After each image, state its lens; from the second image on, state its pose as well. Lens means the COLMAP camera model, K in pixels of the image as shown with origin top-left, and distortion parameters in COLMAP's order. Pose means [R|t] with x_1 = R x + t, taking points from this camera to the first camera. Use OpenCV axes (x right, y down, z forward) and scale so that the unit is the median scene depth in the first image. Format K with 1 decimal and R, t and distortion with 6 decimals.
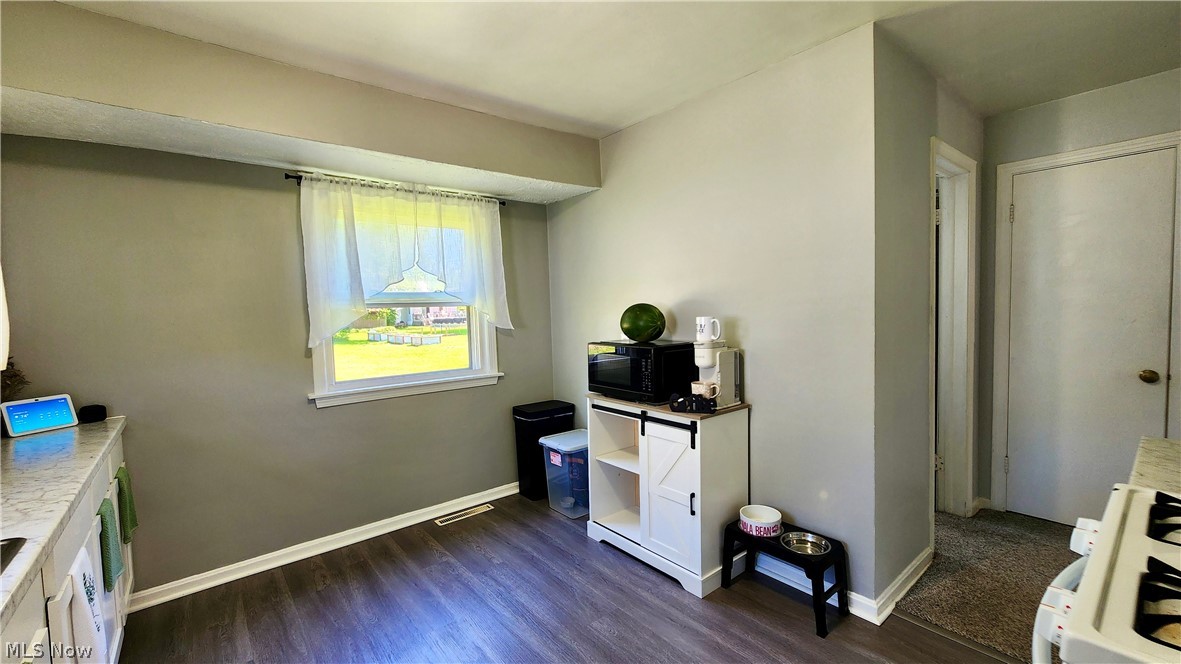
lens RADIAL K [[481.7, 0, 590.3], [0, 481.7, 333.6], [0, 0, 1]] dist [0.000320, 0.000177]
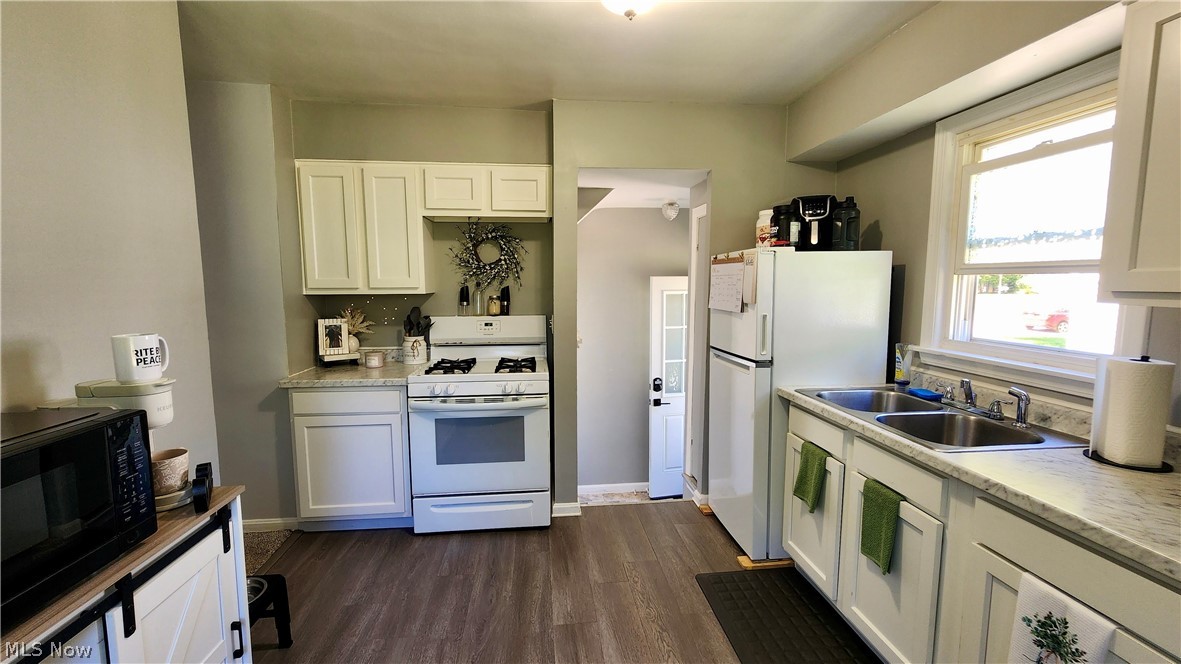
lens RADIAL K [[481.7, 0, 590.3], [0, 481.7, 333.6], [0, 0, 1]] dist [0.000320, 0.000177]
pose [[-0.832576, -0.028022, 0.553201, -0.416155], [0.055268, 0.989533, 0.133305, -0.070591], [-0.551146, 0.141561, -0.822313, 1.043030]]
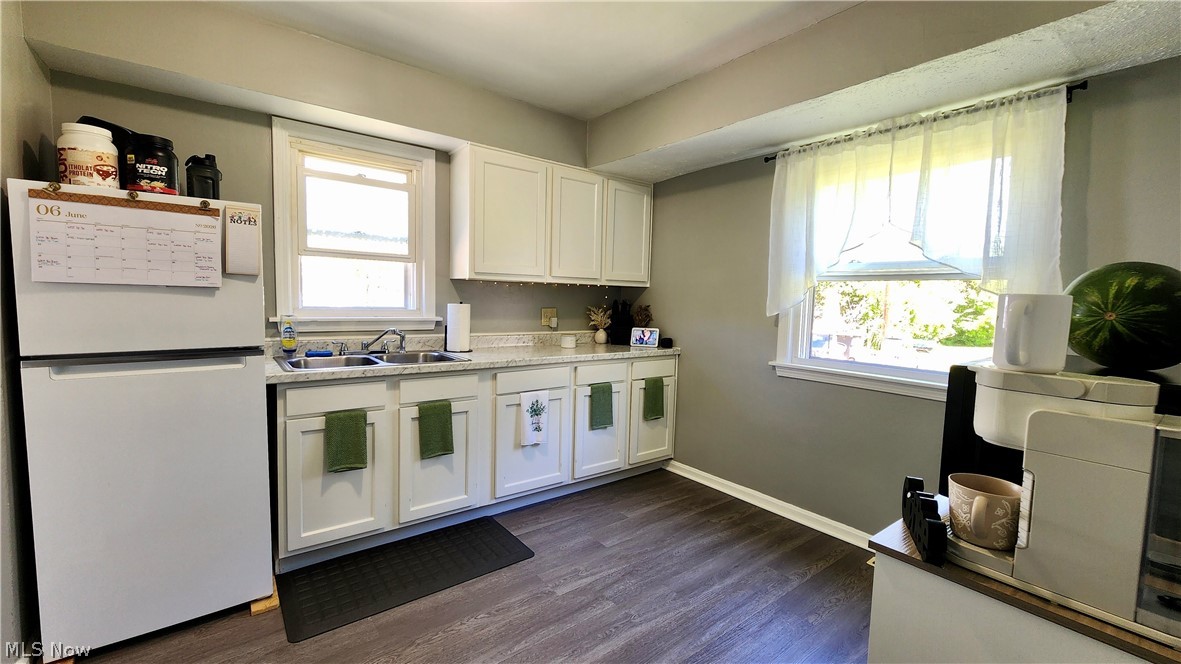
lens RADIAL K [[486.5, 0, 588.1], [0, 486.5, 332.8], [0, 0, 1]] dist [-0.000345, 0.000383]
pose [[-0.043990, 0.101469, -0.993866, 0.523887], [-0.077977, 0.991445, 0.104673, -0.017238], [0.995984, 0.082103, -0.035702, 0.646775]]
